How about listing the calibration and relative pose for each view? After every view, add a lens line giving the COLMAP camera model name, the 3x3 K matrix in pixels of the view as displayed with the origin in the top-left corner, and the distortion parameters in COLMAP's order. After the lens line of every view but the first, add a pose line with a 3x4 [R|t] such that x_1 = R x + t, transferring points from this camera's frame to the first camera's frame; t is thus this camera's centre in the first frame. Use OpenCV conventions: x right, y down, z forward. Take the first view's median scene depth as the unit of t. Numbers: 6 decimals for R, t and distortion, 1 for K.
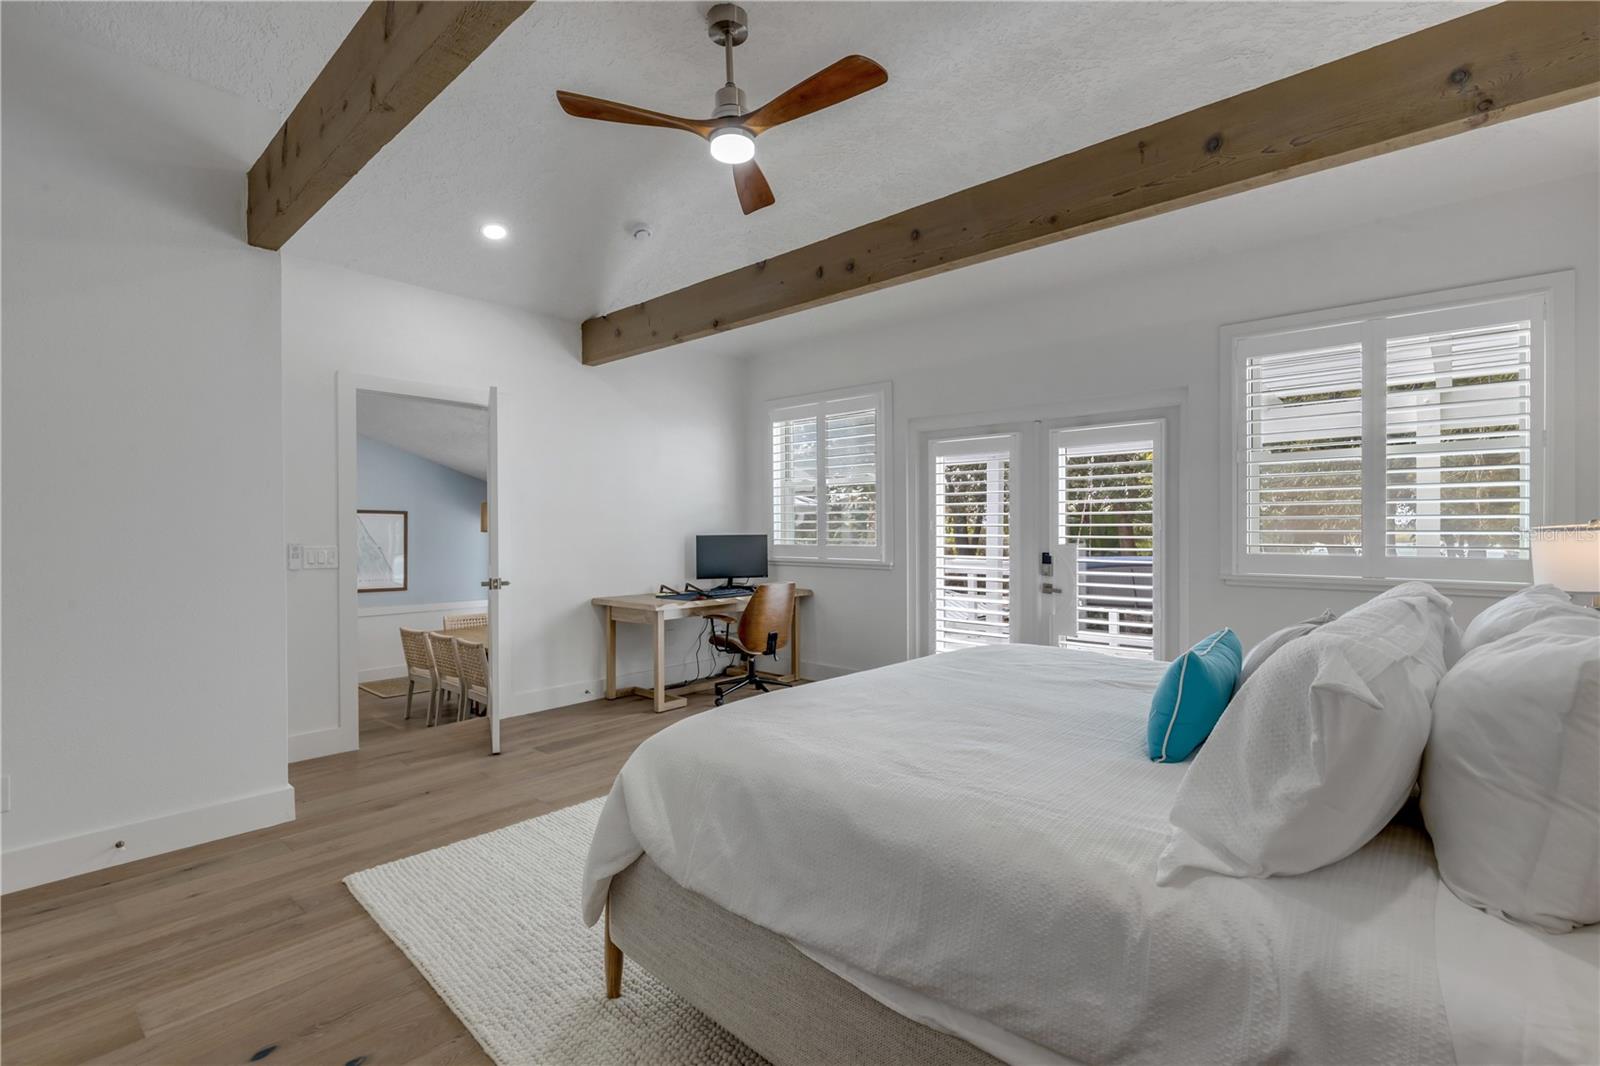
lens RADIAL K [[741.3, 0, 766.0], [0, 741.3, 536.6], [0, 0, 1]] dist [0.016603, -0.008179]
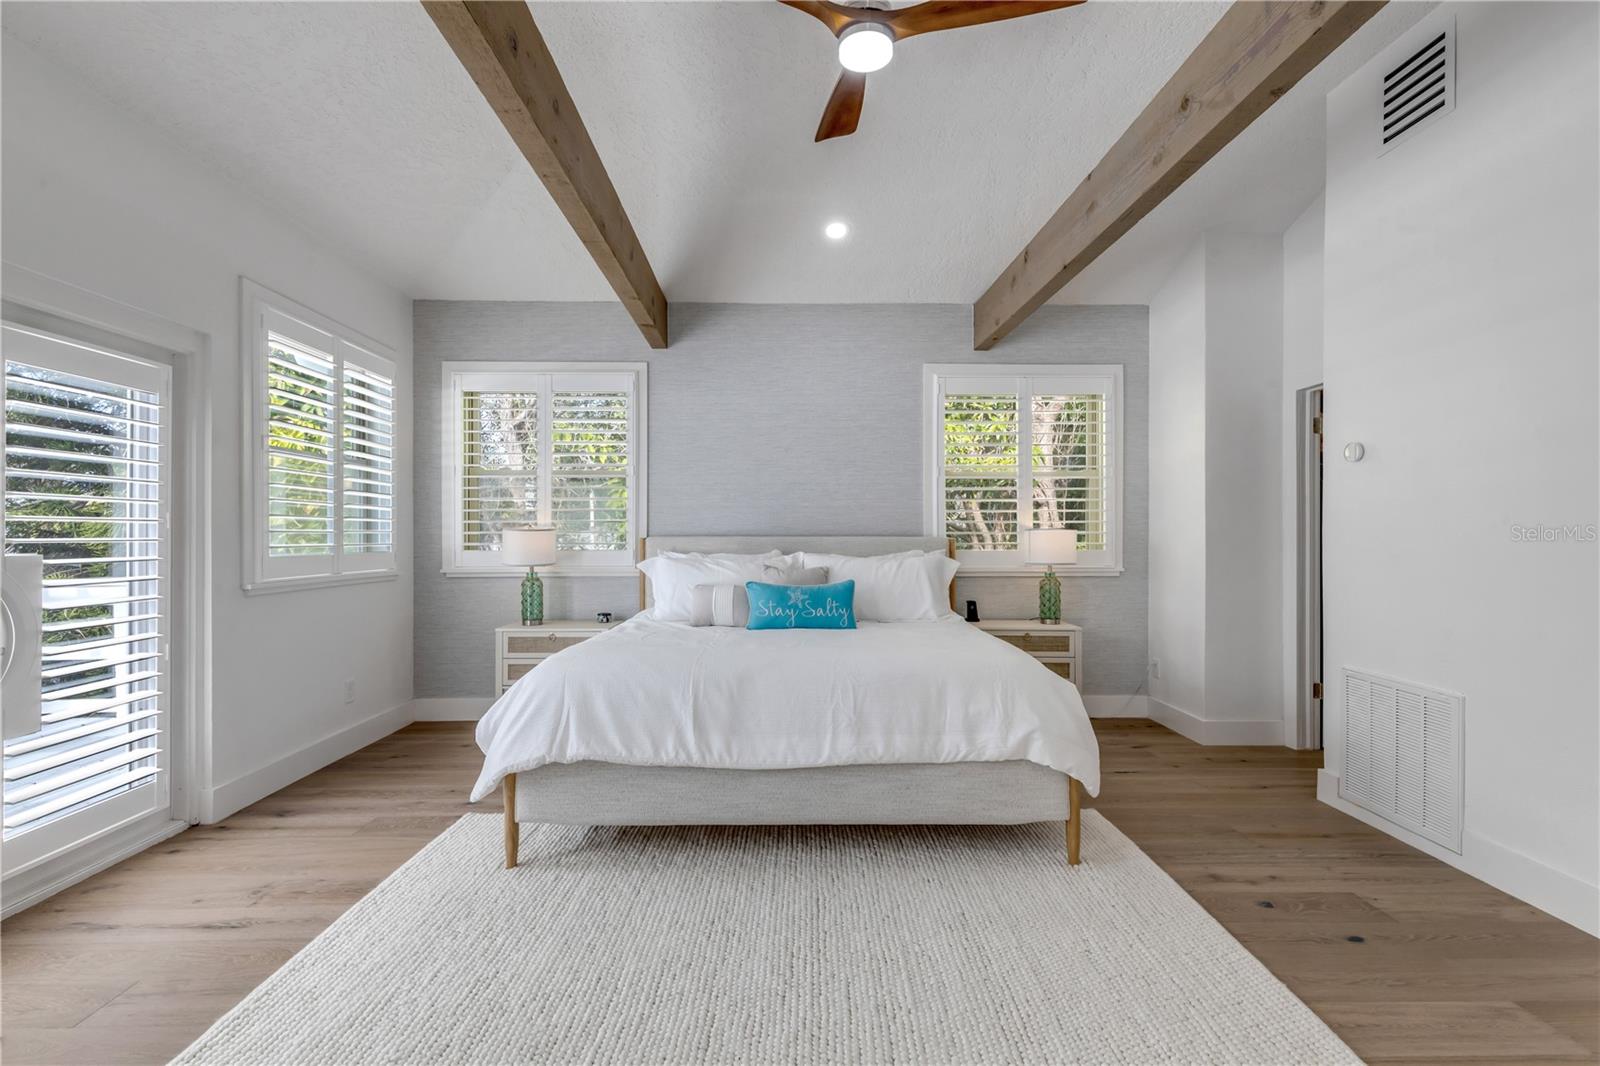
lens RADIAL K [[710.8, 0, 798.0], [0, 710.8, 532.7], [0, 0, 1]] dist [-0.000208, 0.000399]
pose [[-0.705558, 0.004414, 0.708639, -0.380595], [0.007738, 0.999969, 0.001476, 0.002121], [-0.708610, 0.006525, -0.705570, 1.108726]]
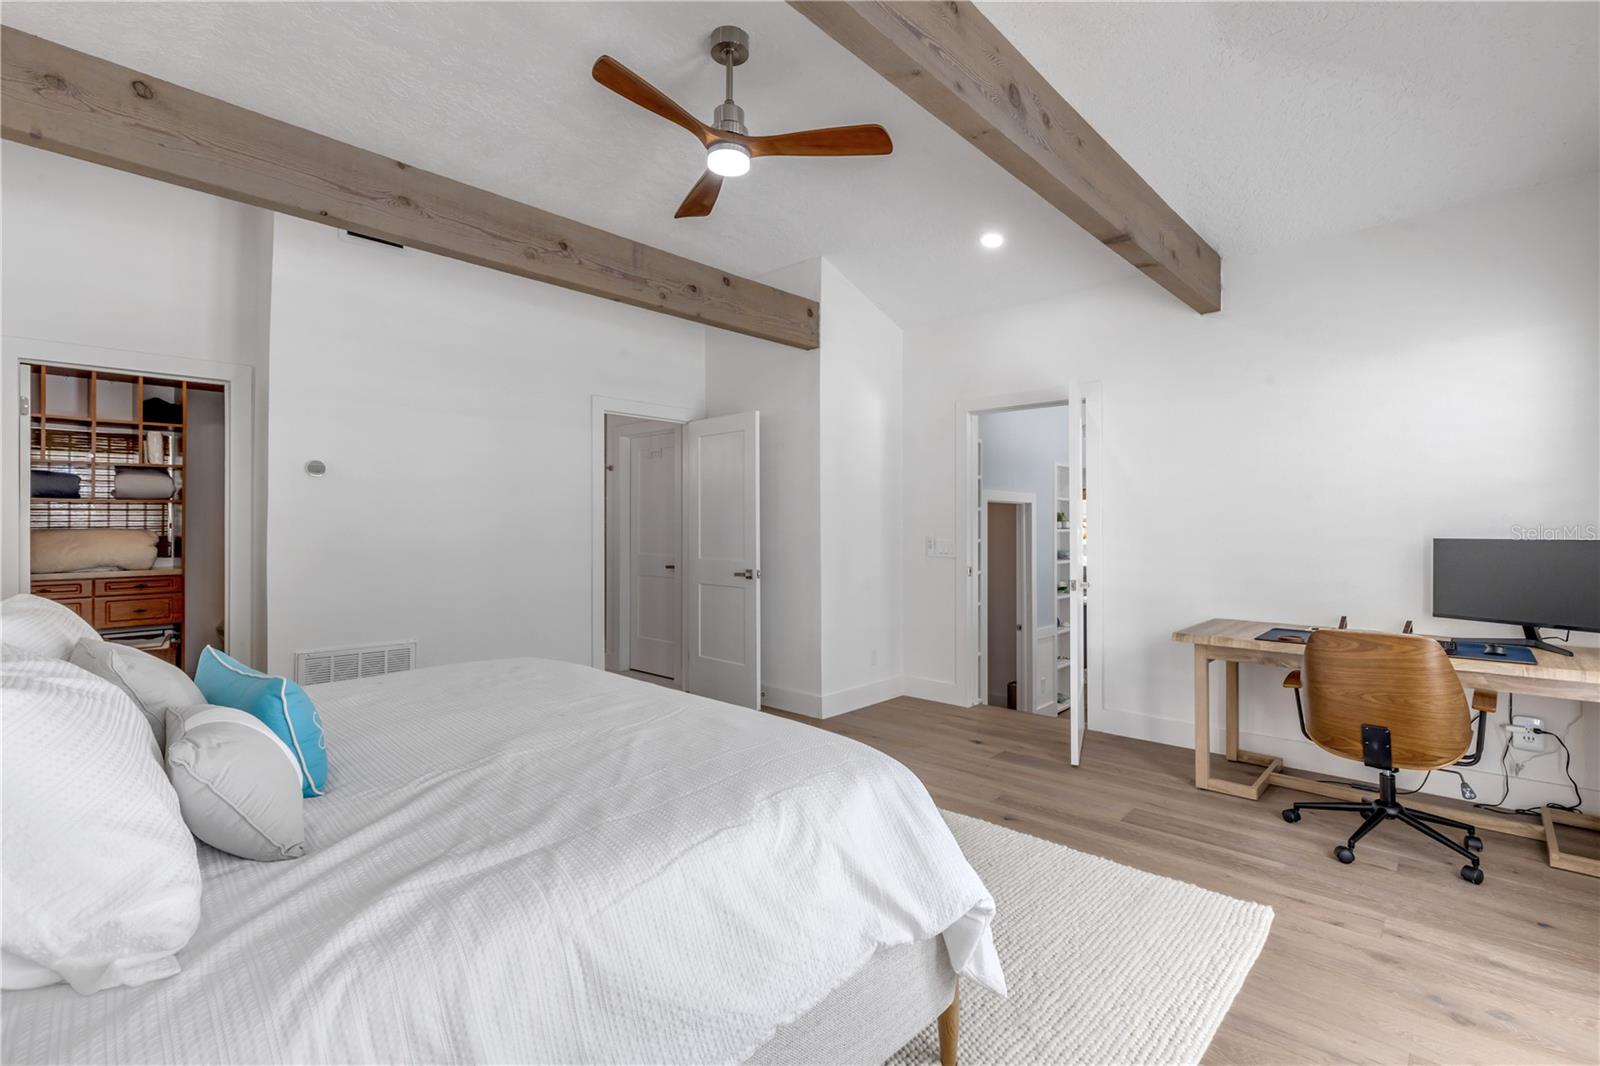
lens RADIAL K [[741.3, 0, 766.0], [0, 741.3, 536.6], [0, 0, 1]] dist [0.016603, -0.008179]
pose [[-0.027085, 0.018514, -0.999462, 0.699095], [-0.008915, 0.999784, 0.018762, -0.014548], [0.999593, 0.009419, -0.026914, 0.743018]]
